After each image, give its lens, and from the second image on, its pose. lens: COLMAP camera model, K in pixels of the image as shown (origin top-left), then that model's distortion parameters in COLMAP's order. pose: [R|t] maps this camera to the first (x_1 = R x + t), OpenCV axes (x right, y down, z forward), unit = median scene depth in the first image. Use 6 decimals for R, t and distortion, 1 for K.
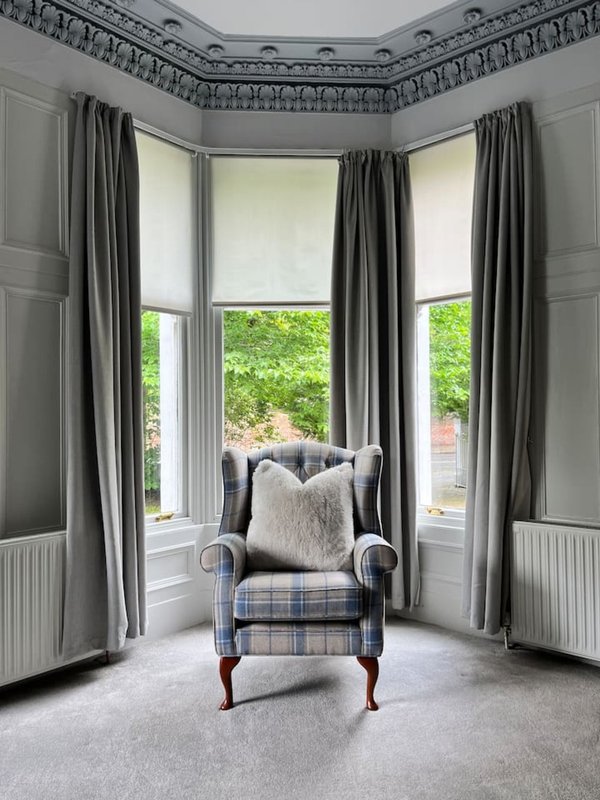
lens RADIAL K [[610.5, 0, 298.6], [0, 610.5, 412.1], [0, 0, 1]] dist [0.037077, -0.036863]
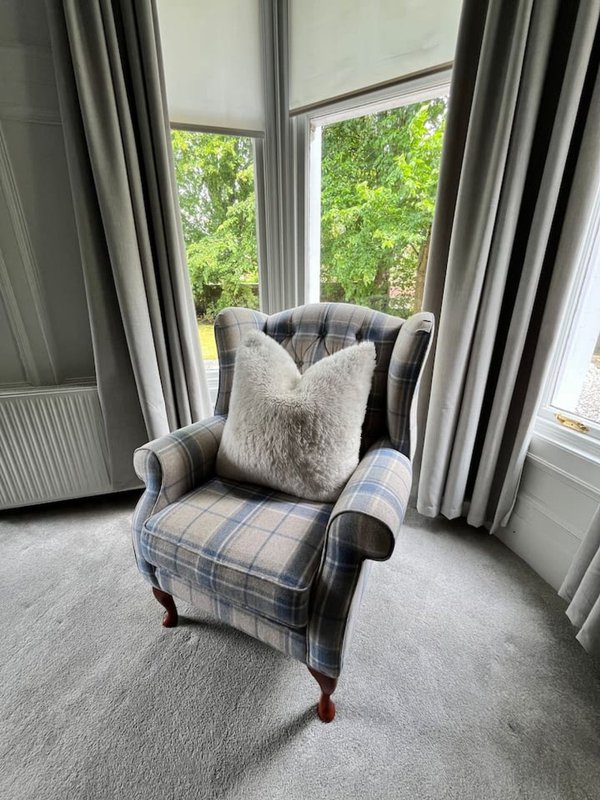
lens RADIAL K [[318.4, 0, 295.4], [0, 318.4, 402.1], [0, 0, 1]] dist [-0.003005, -0.000216]
pose [[0.828555, 0.186279, -0.528012, 0.172537], [0.022724, 0.931070, 0.364133, 0.023656], [0.559446, -0.313703, 0.767210, 0.658252]]
